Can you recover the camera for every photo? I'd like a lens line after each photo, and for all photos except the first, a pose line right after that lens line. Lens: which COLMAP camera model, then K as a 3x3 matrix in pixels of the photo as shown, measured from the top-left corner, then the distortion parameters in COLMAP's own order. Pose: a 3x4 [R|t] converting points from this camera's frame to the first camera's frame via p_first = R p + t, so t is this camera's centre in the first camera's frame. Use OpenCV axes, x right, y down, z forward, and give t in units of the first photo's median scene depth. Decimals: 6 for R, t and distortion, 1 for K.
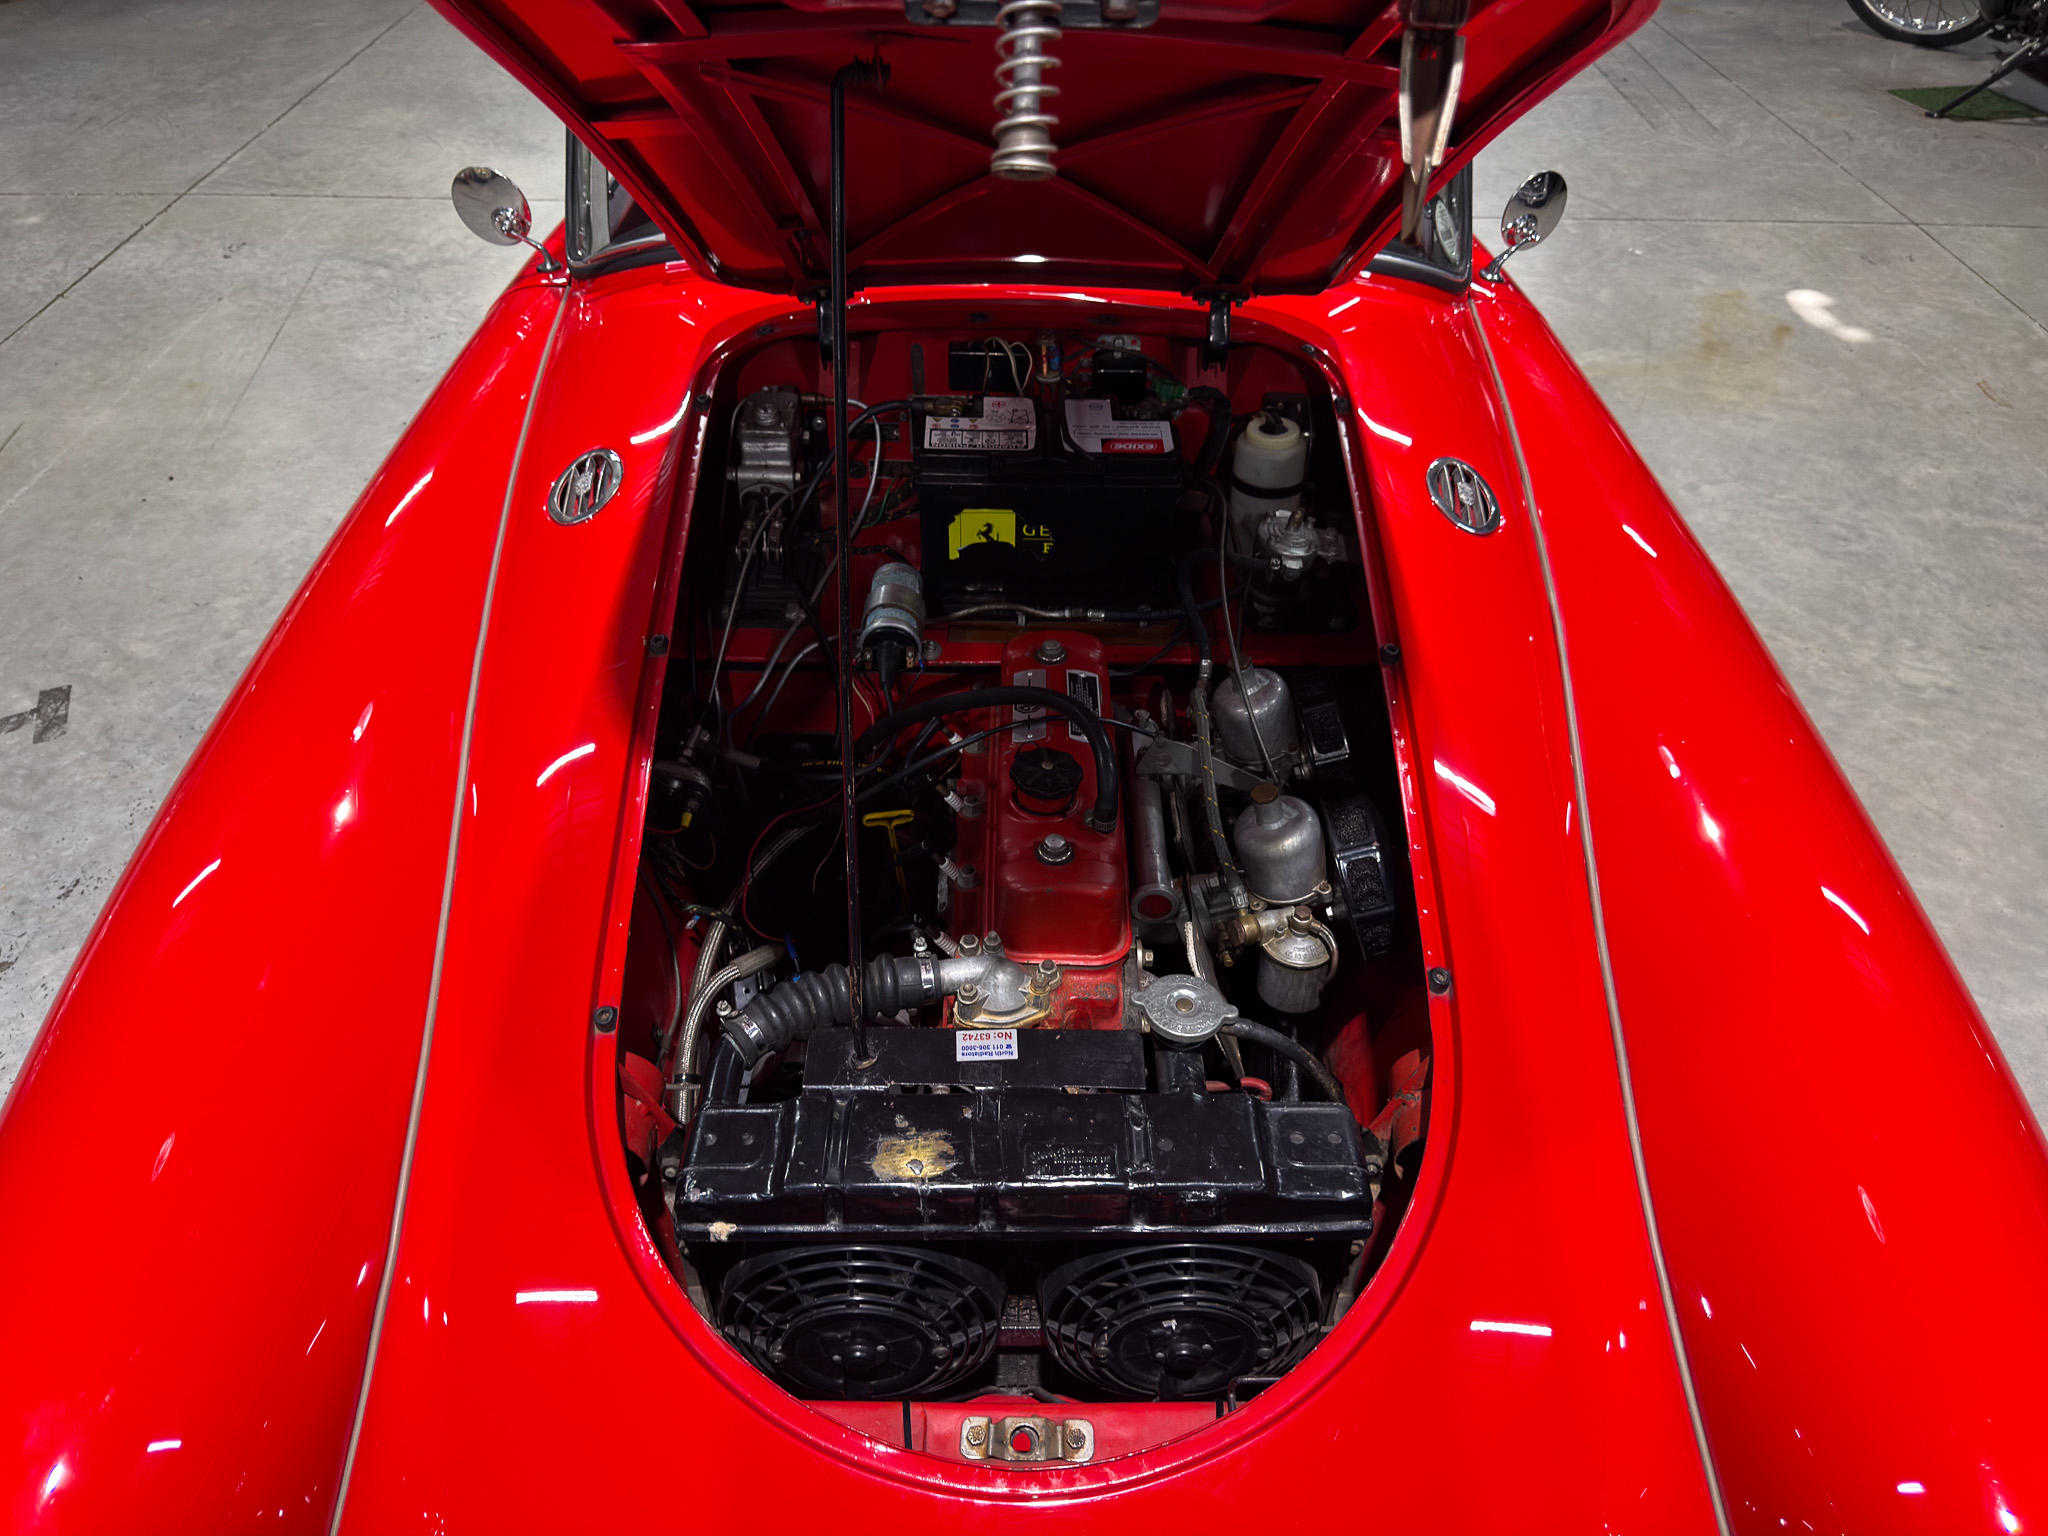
lens RADIAL K [[1441.2, 0, 1032.3], [0, 1441.2, 821.6], [0, 0, 1]] dist [0.000441, -0.007701]
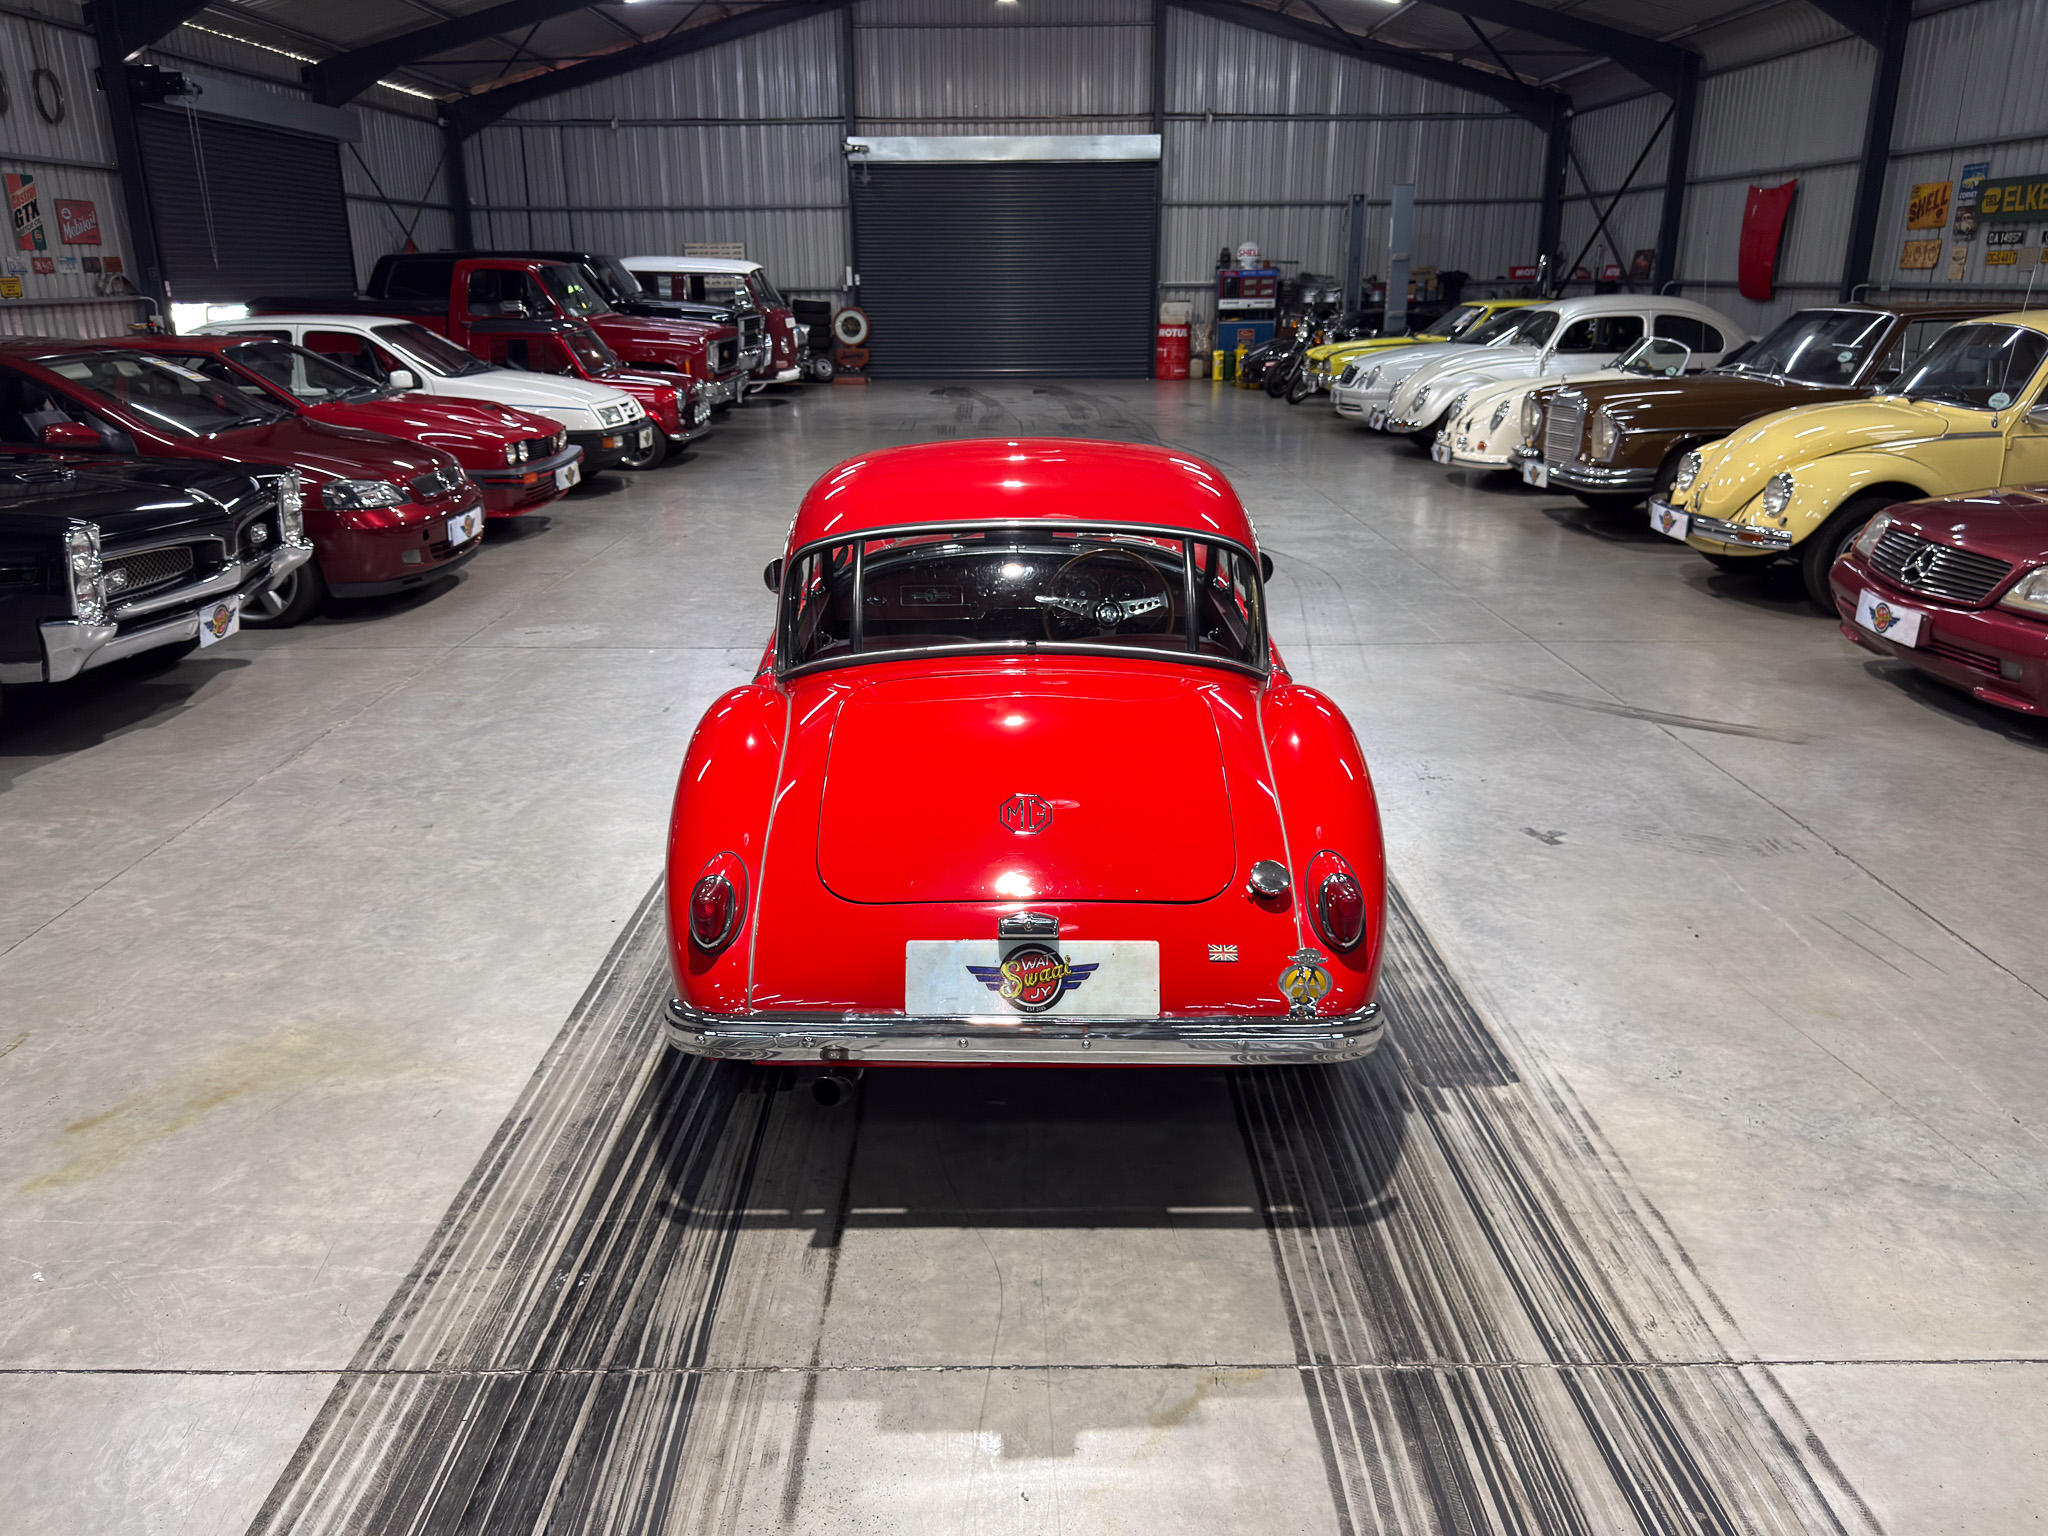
lens RADIAL K [[1587.4, 0, 999.9], [0, 1587.4, 807.8], [0, 0, 1]] dist [0.033904, -0.045826]
pose [[-0.999918, -0.011231, 0.006076, 0.001864], [-0.000183, 0.488391, 0.872625, -1.754320], [-0.012768, 0.872552, -0.488354, 1.845210]]
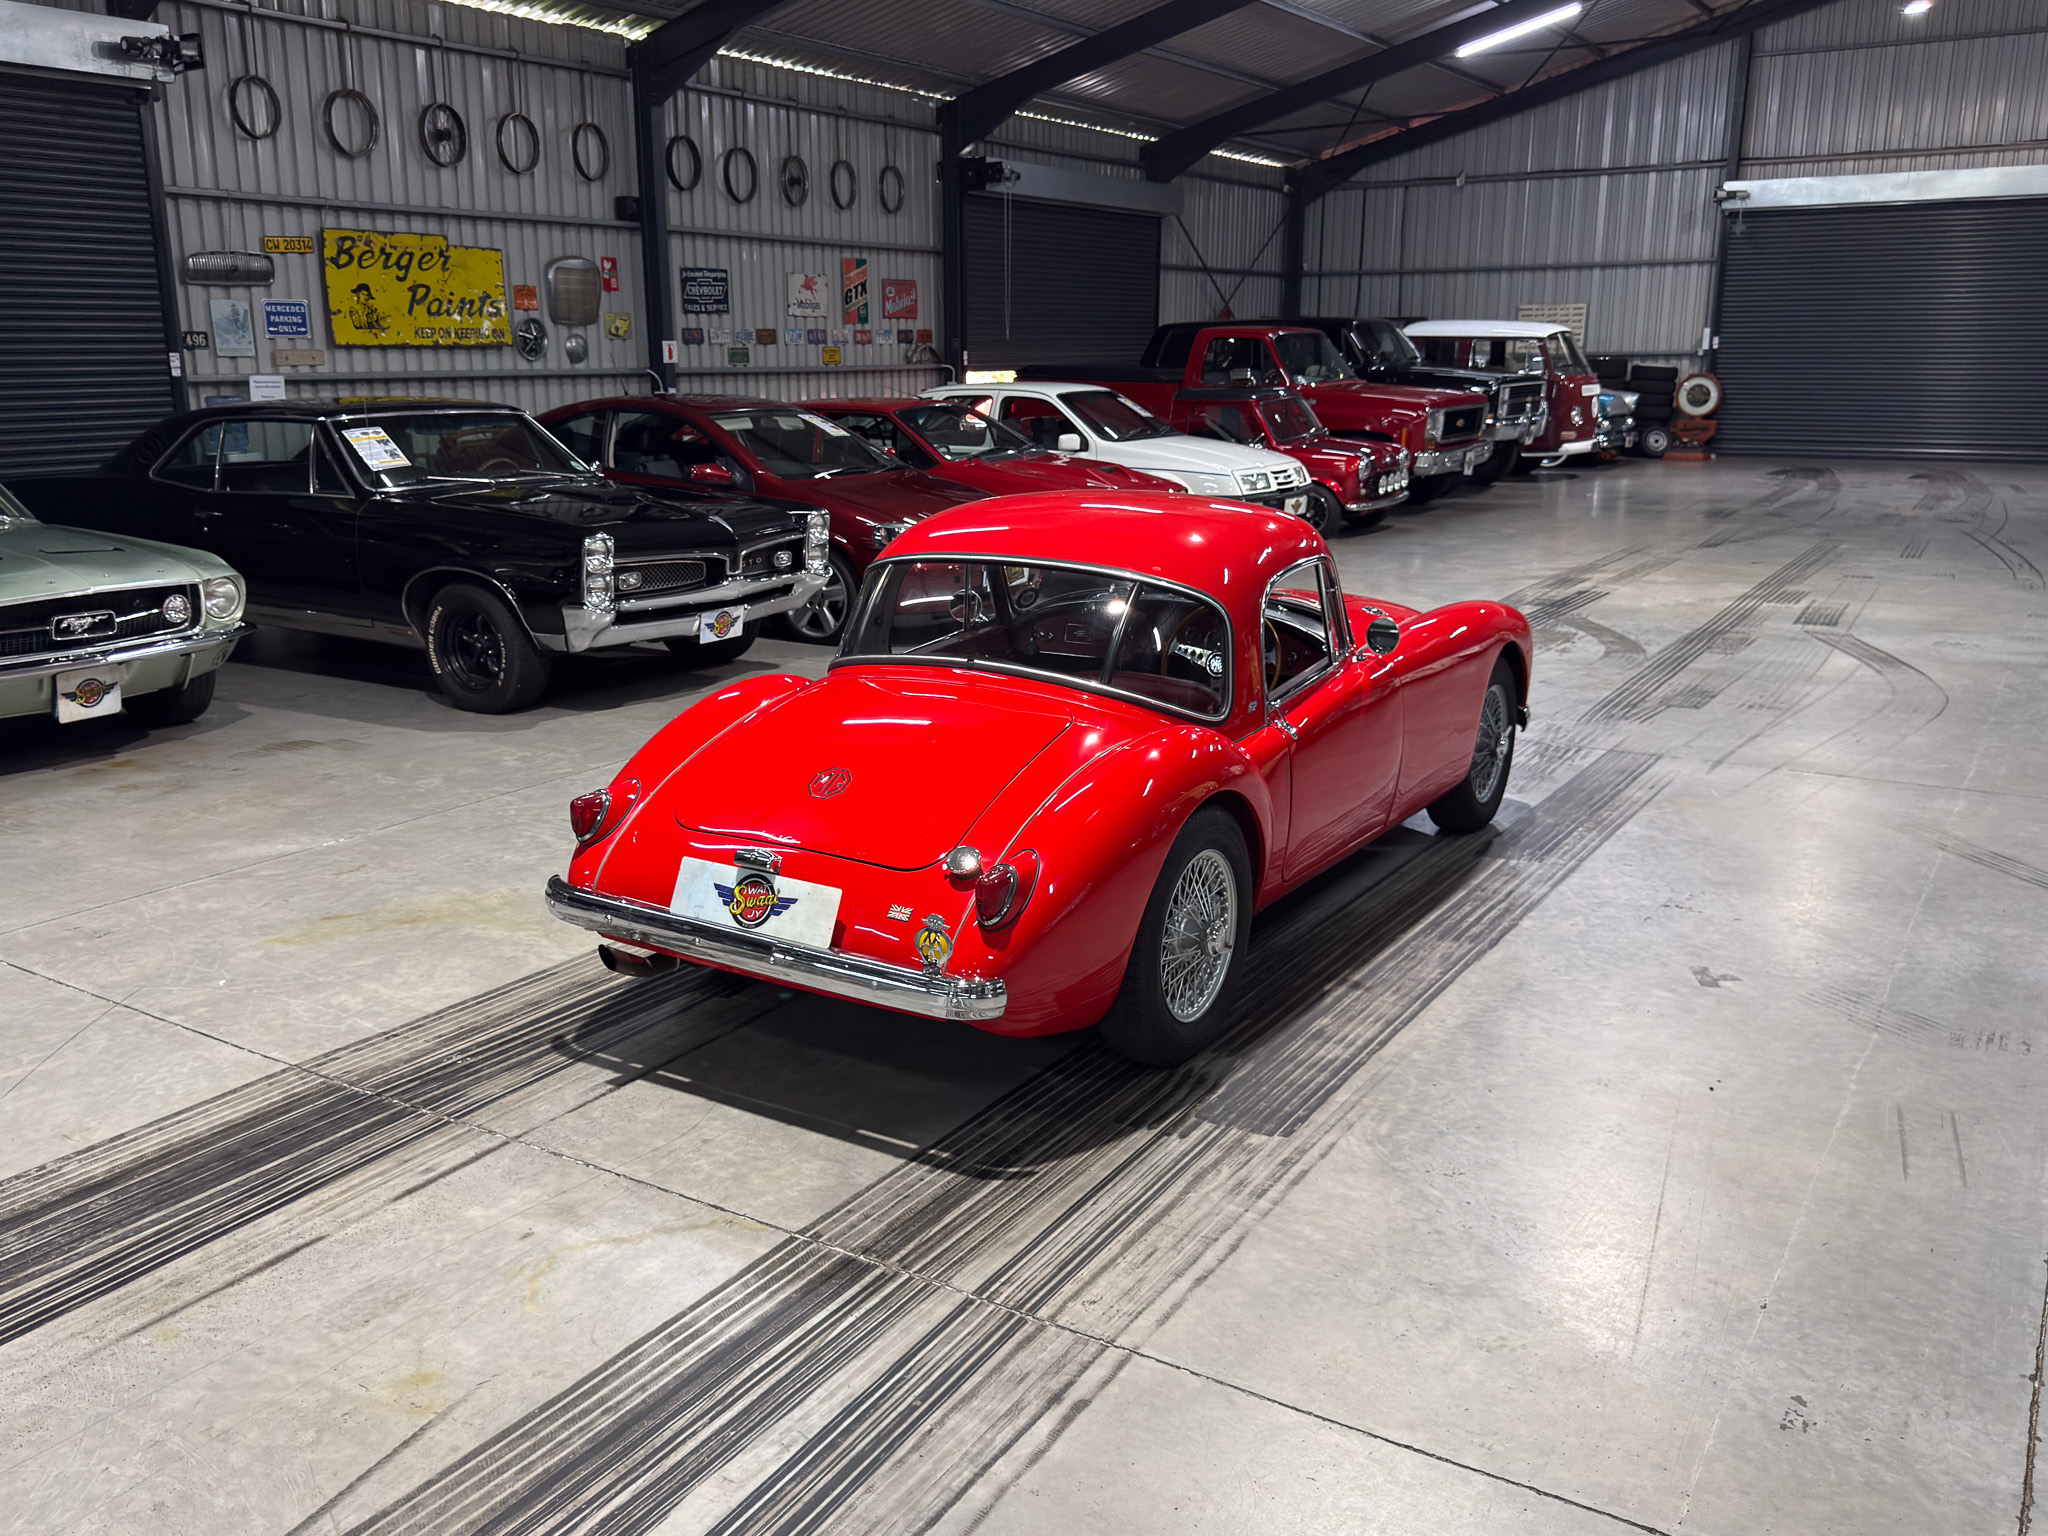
lens RADIAL K [[1728.6, 0, 897.3], [0, 1728.6, 818.7], [0, 0, 1]] dist [0.163465, -0.289035]
pose [[-0.820607, -0.158179, 0.549166, -0.931042], [0.379602, 0.567459, 0.730680, -1.833253], [-0.427208, 0.808065, -0.405616, 1.909788]]
